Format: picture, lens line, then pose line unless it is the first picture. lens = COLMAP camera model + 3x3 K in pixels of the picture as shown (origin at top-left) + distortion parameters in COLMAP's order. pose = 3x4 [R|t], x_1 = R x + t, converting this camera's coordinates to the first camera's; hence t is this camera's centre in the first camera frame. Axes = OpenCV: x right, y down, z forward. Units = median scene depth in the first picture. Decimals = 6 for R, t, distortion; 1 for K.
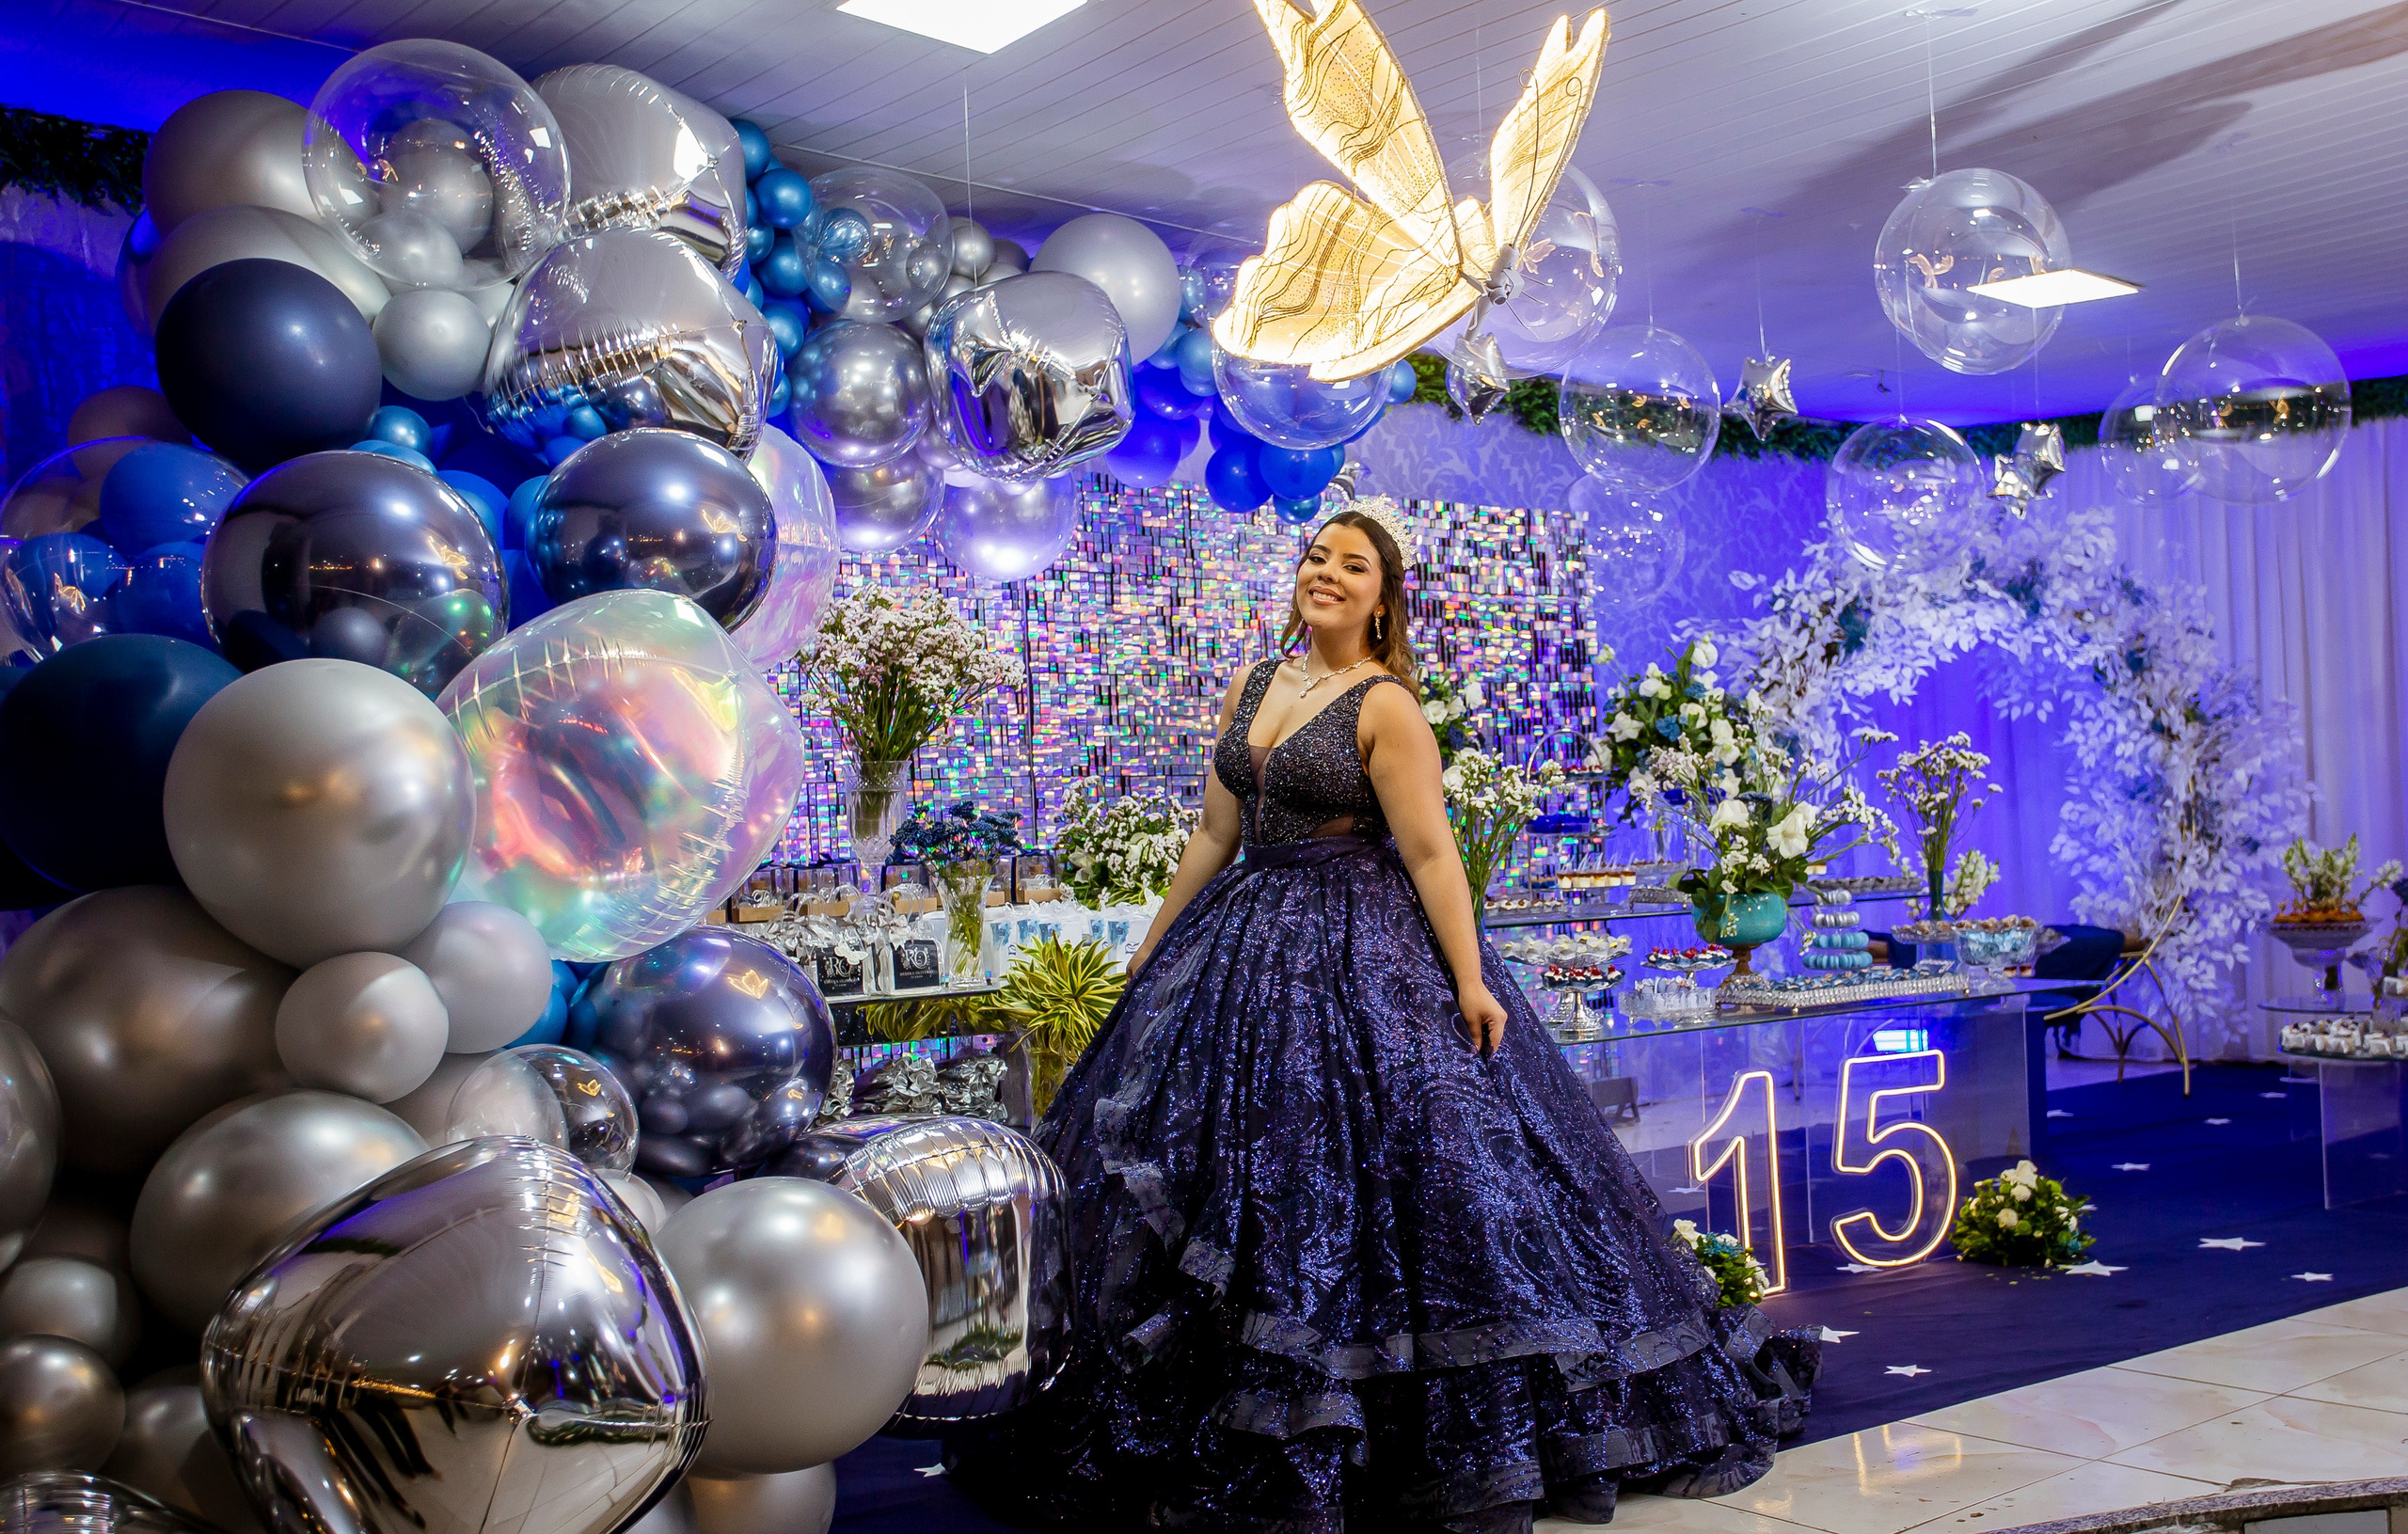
lens RADIAL K [[2396.8, 0, 1333.3], [0, 2396.8, 796.3], [0, 0, 1]] dist [-0.010342, 0.000000]
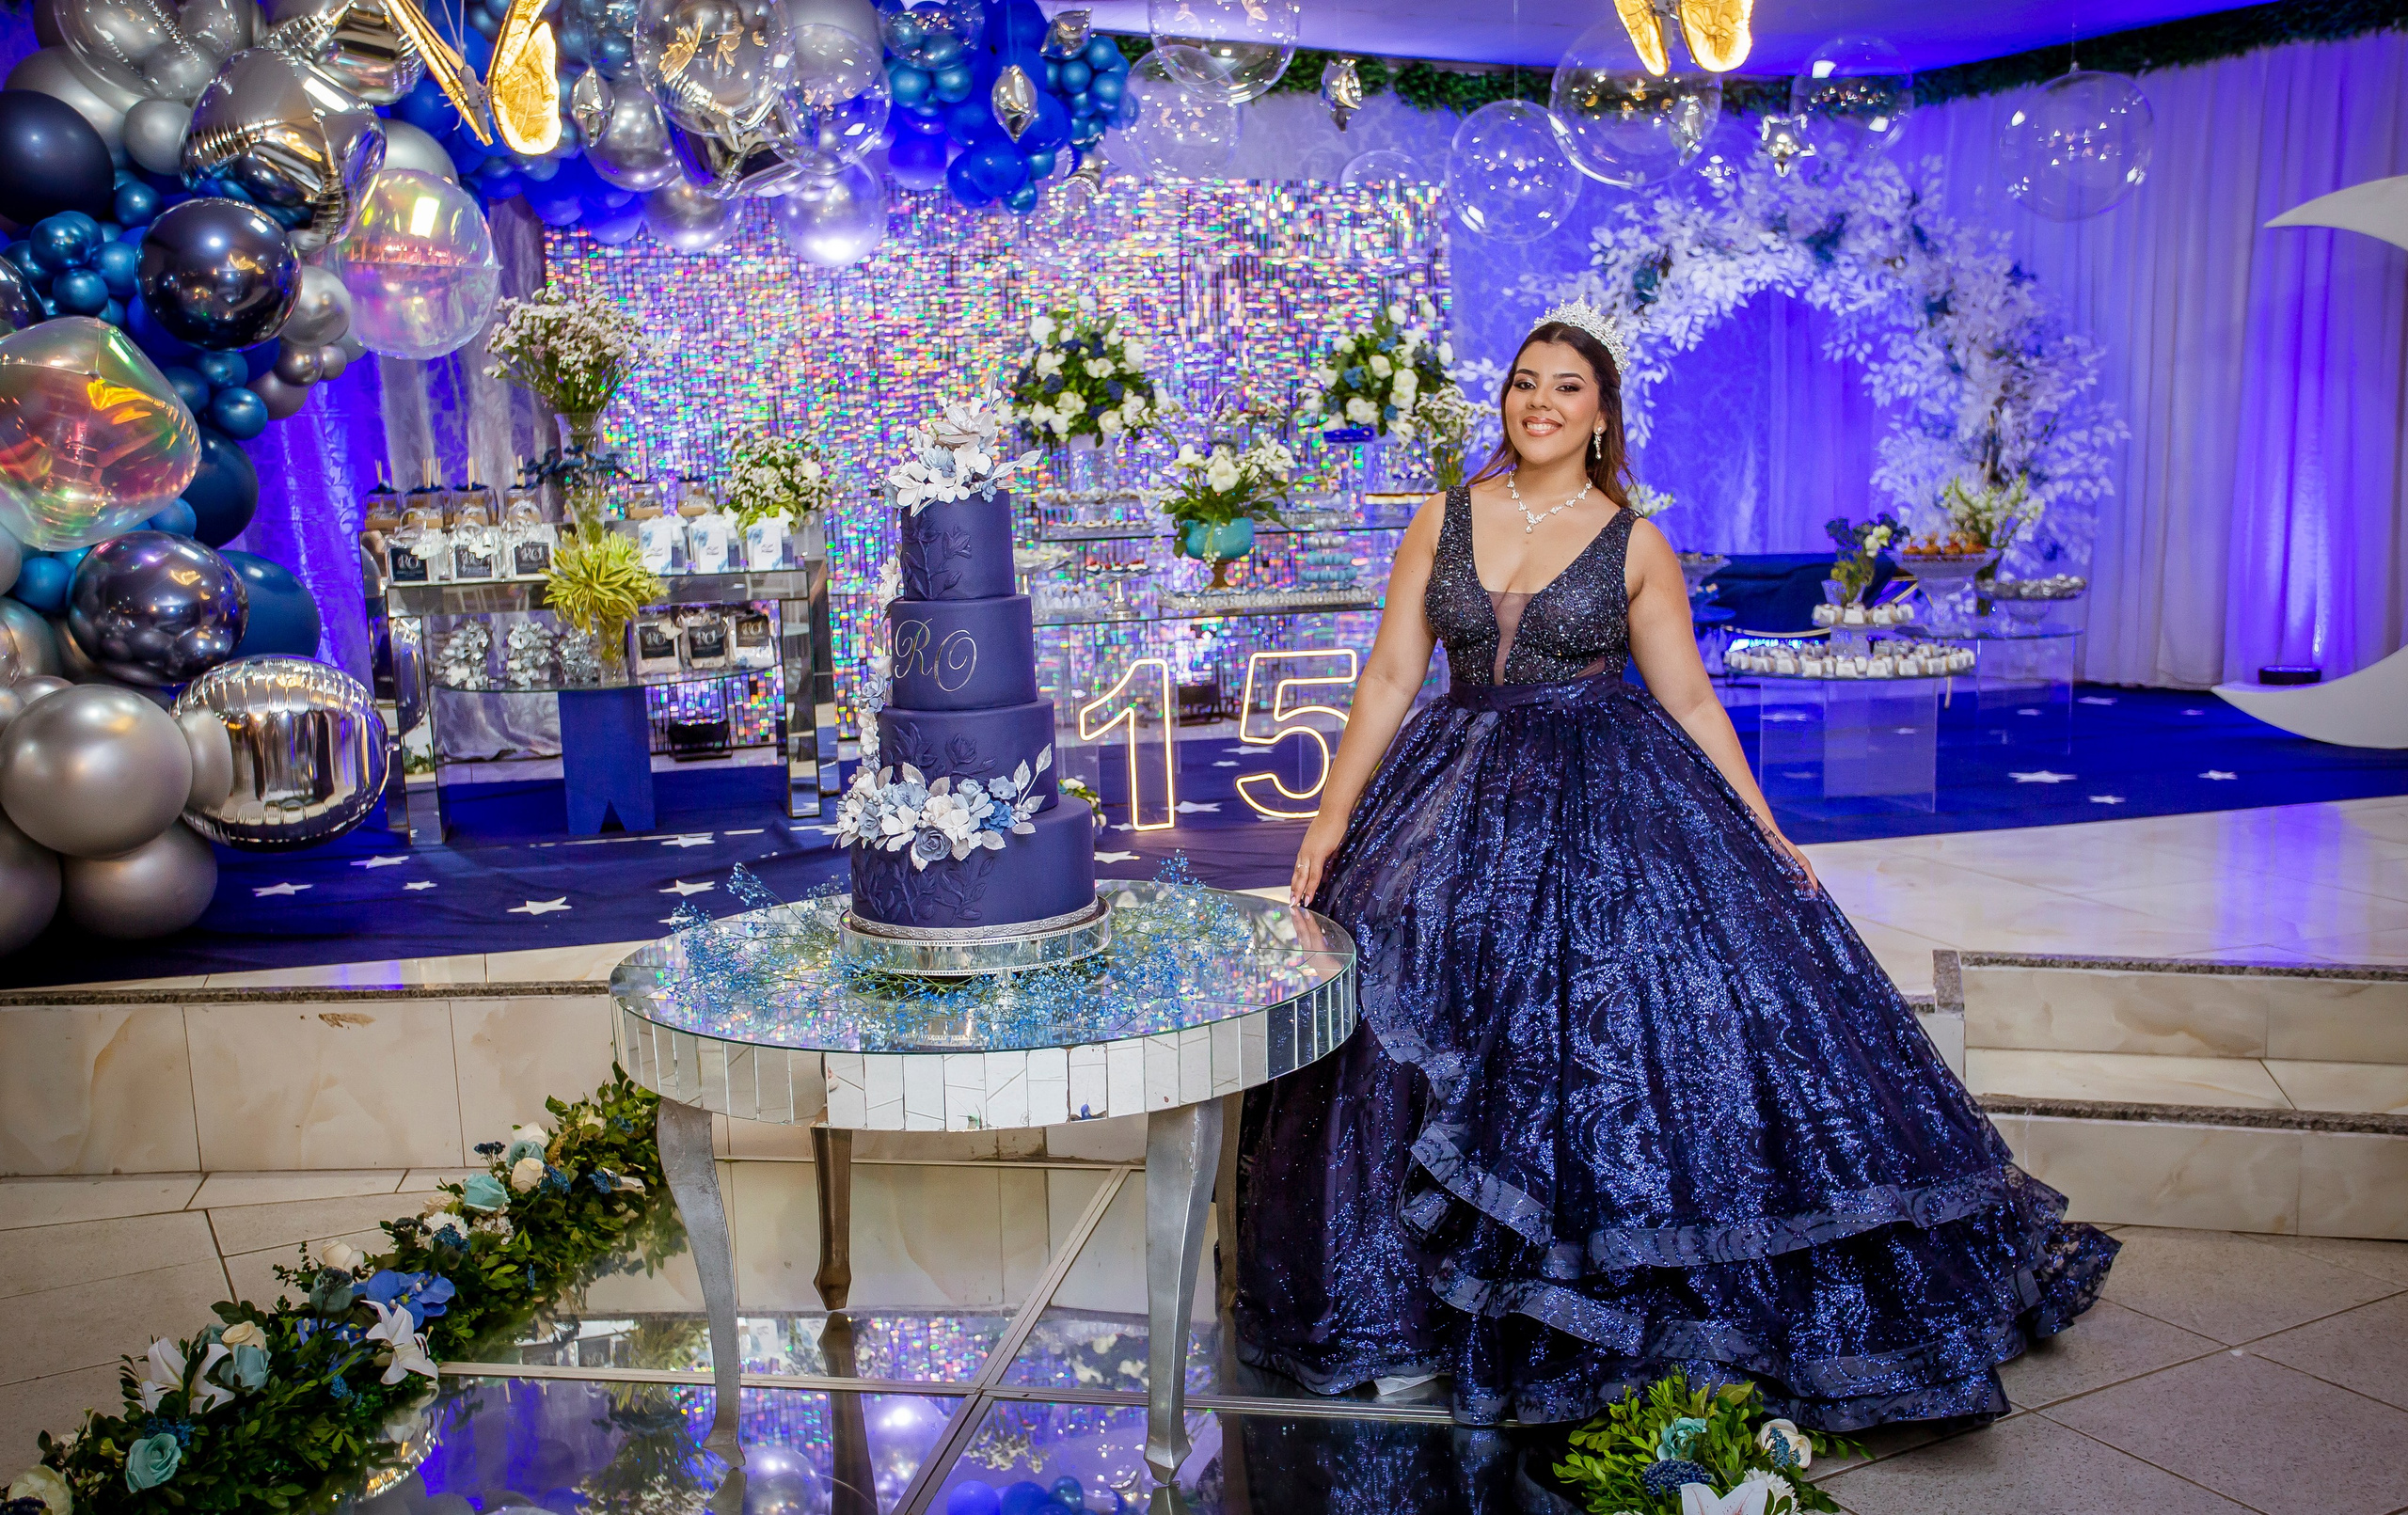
lens RADIAL K [[2126.0, 0, 1189.4], [0, 2126.0, 801.2], [0, 0, 1]] dist [-0.013630, 0.065230]
pose [[0.930296, 0.069082, -0.360247, 0.585910], [-0.001365, 0.982751, 0.184929, -0.021126], [0.366808, -0.171547, 0.914343, -0.051981]]
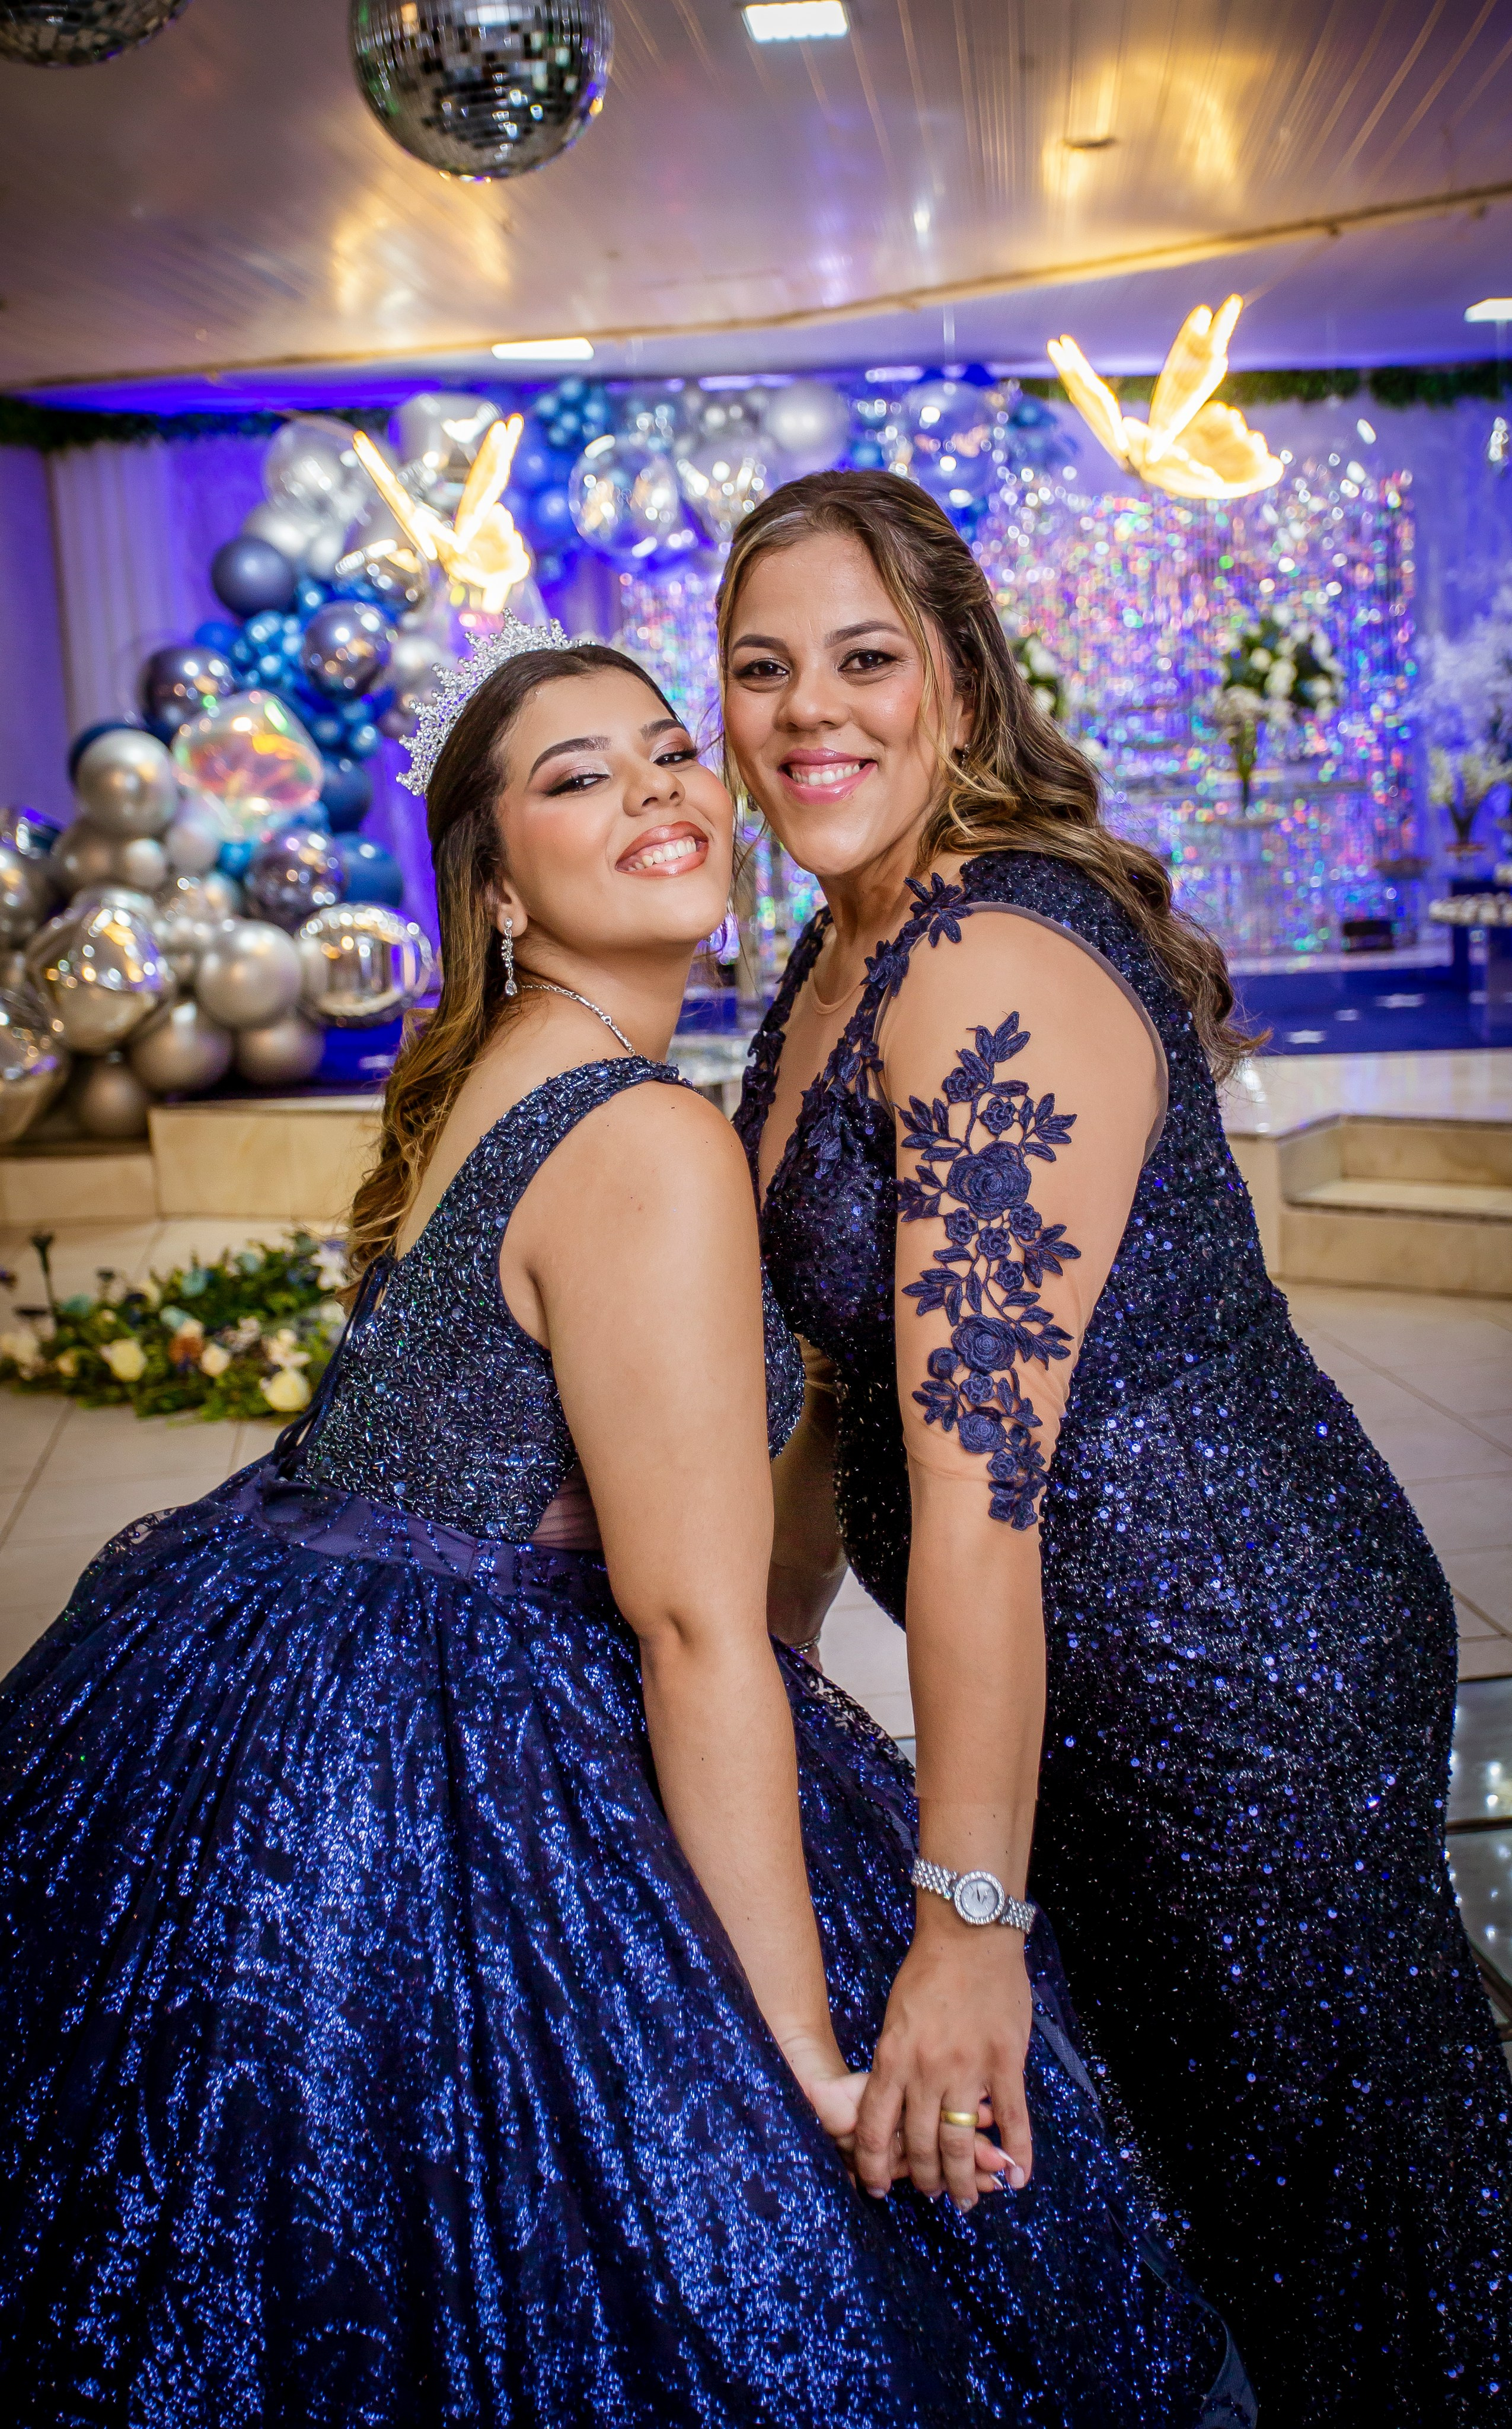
lens RADIAL K [[2619.4, 0, 728.6], [0, 2619.4, 1136.4], [0, 0, 1]] dist [0.027747, 0.000000]
pose [[0.723215, 0.104027, -0.682743, 1.284278], [0.042059, 0.980121, 0.193890, -0.091863], [0.689341, -0.168940, 0.704463, -0.444506]]
